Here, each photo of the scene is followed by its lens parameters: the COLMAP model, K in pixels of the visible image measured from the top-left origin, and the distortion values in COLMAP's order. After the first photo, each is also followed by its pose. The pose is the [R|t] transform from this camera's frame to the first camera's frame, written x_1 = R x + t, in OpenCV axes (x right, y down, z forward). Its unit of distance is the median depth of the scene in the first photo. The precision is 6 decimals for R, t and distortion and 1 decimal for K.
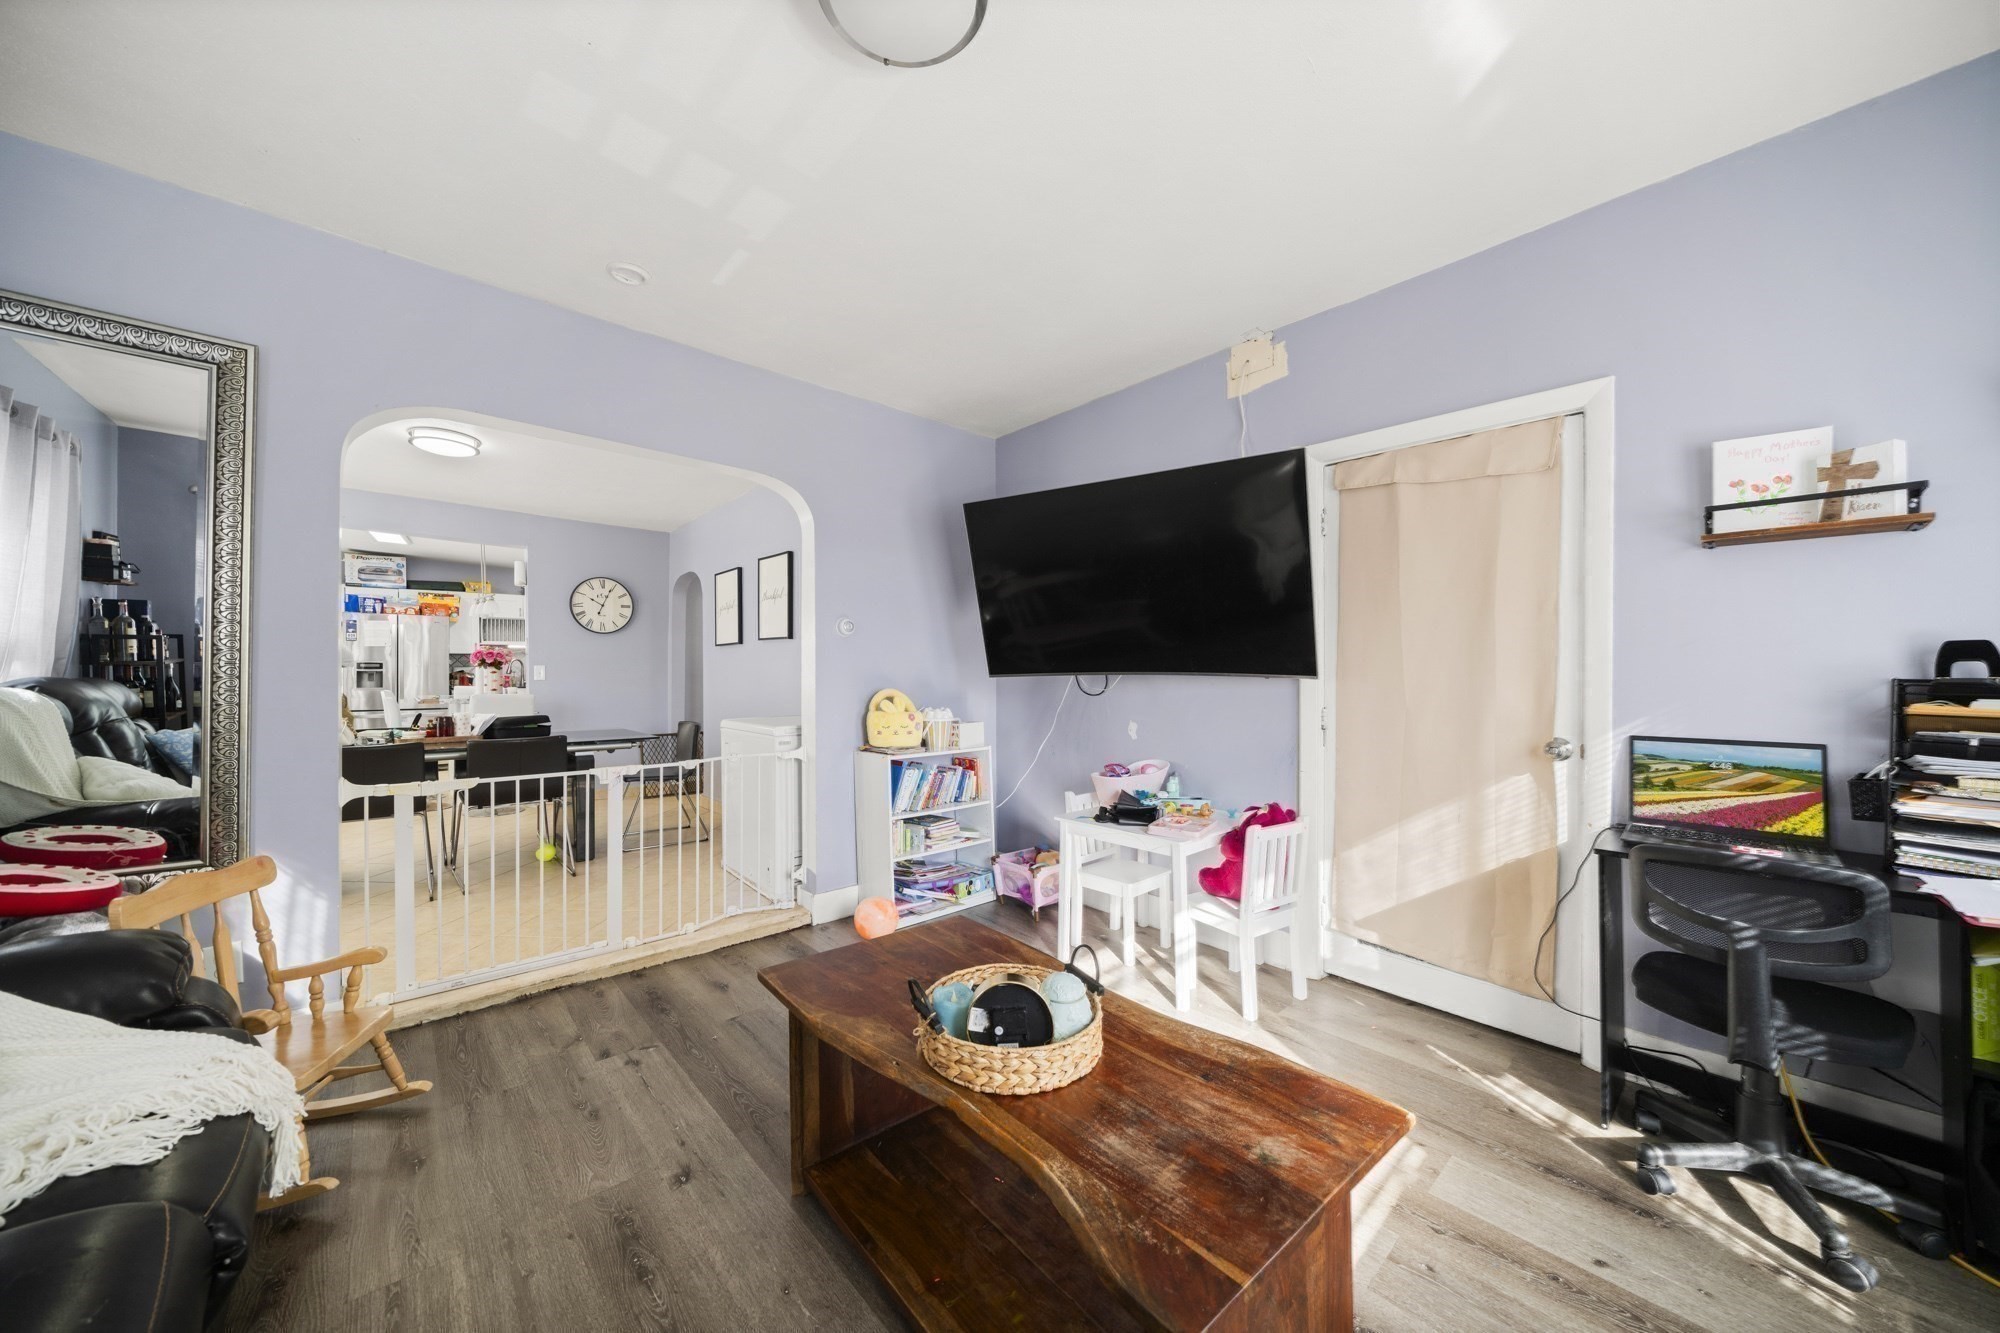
lens RADIAL K [[690.8, 0, 978.1], [0, 690.8, 664.1], [0, 0, 1]] dist [-0.002938, -0.000236]
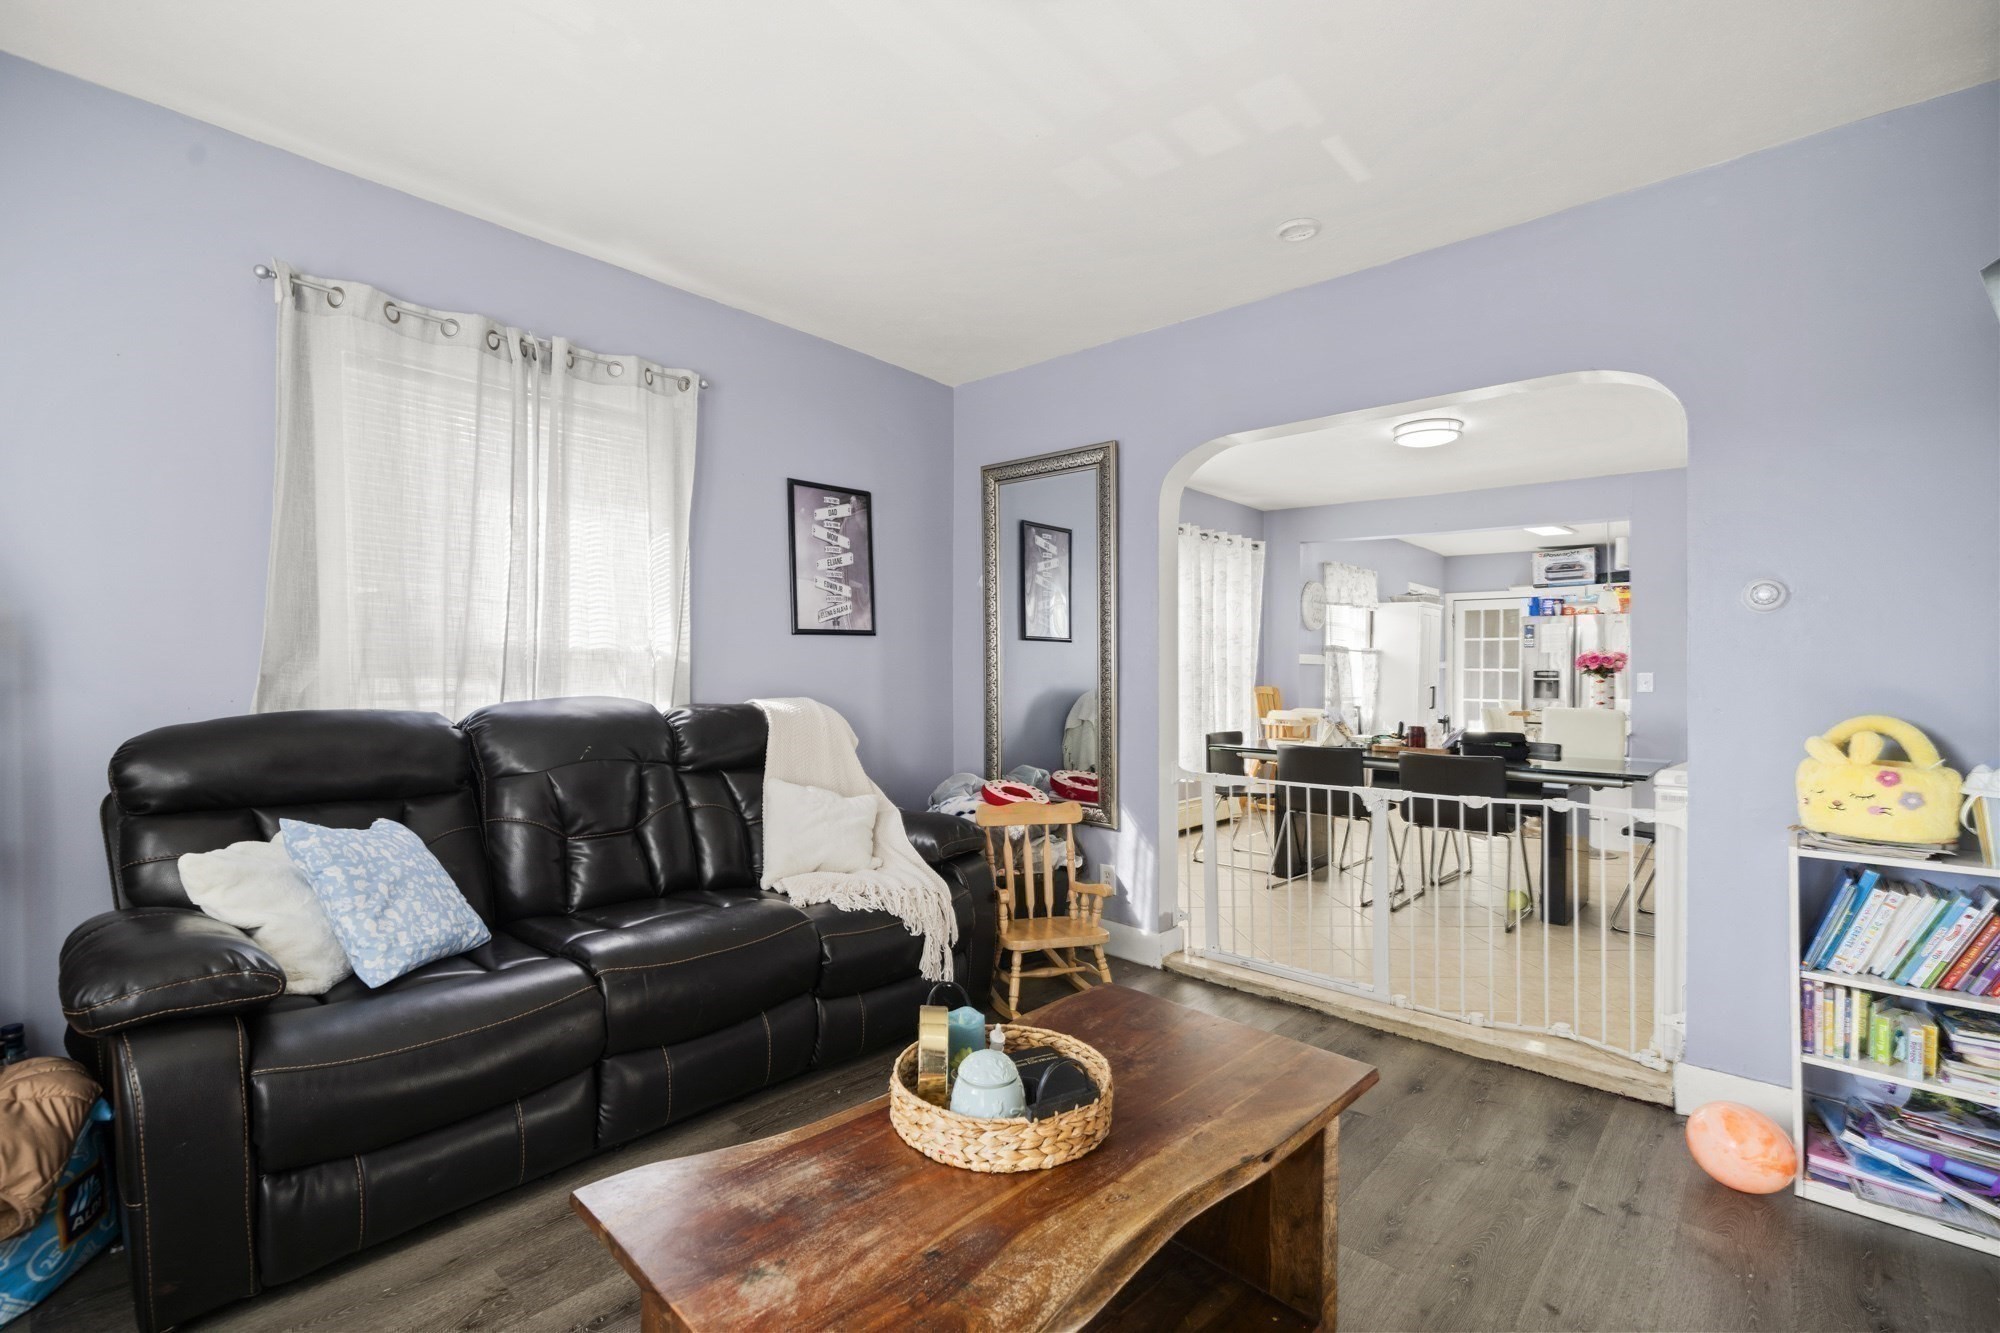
lens RADIAL K [[883.9, 0, 1006.1], [0, 883.9, 685.6], [0, 0, 1]] dist [0.000064, 0.001449]
pose [[0.116959, 0.011369, -0.993072, 0.284612], [0.002974, 0.999926, 0.011797, 0.003369], [0.993132, -0.004333, 0.116917, 0.226523]]
